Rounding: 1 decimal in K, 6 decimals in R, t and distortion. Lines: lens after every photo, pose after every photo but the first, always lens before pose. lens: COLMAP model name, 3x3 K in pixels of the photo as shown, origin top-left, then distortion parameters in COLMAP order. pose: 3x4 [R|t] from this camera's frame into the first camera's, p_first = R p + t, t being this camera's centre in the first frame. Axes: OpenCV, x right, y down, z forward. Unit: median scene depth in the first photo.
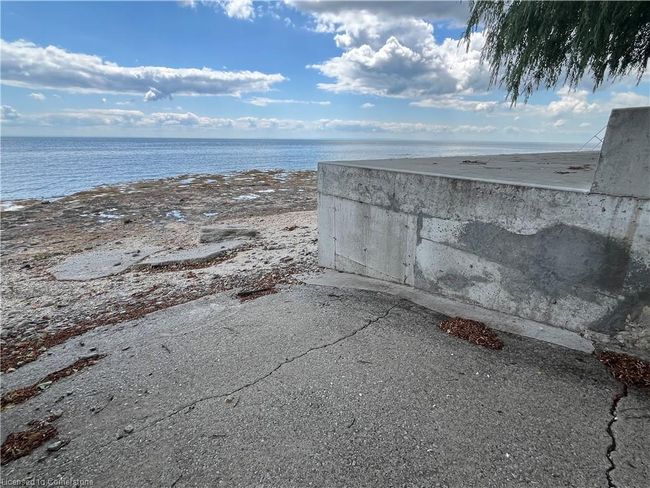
lens RADIAL K [[336.3, 0, 334.5], [0, 336.3, 250.5], [0, 0, 1]] dist [0.001940, -0.002339]
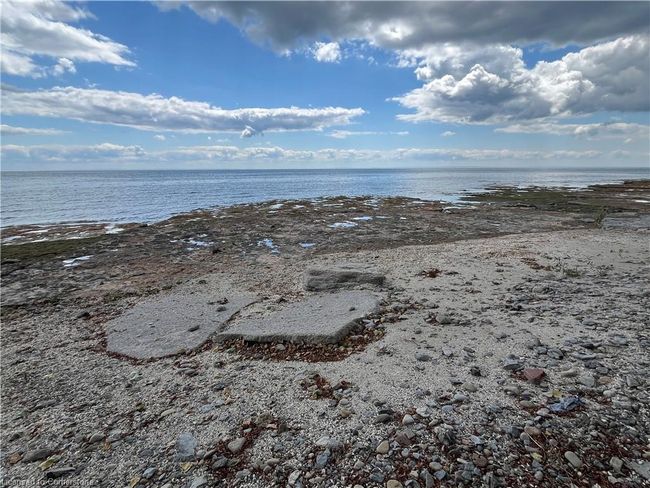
lens RADIAL K [[336.3, 0, 322.1], [0, 336.3, 238.4], [0, 0, 1]] dist [0.001940, -0.002339]
pose [[0.969039, 0.032206, -0.244798, -0.111245], [-0.060537, 0.992185, -0.109107, -0.030427], [0.239371, 0.120548, 0.963416, 0.181027]]
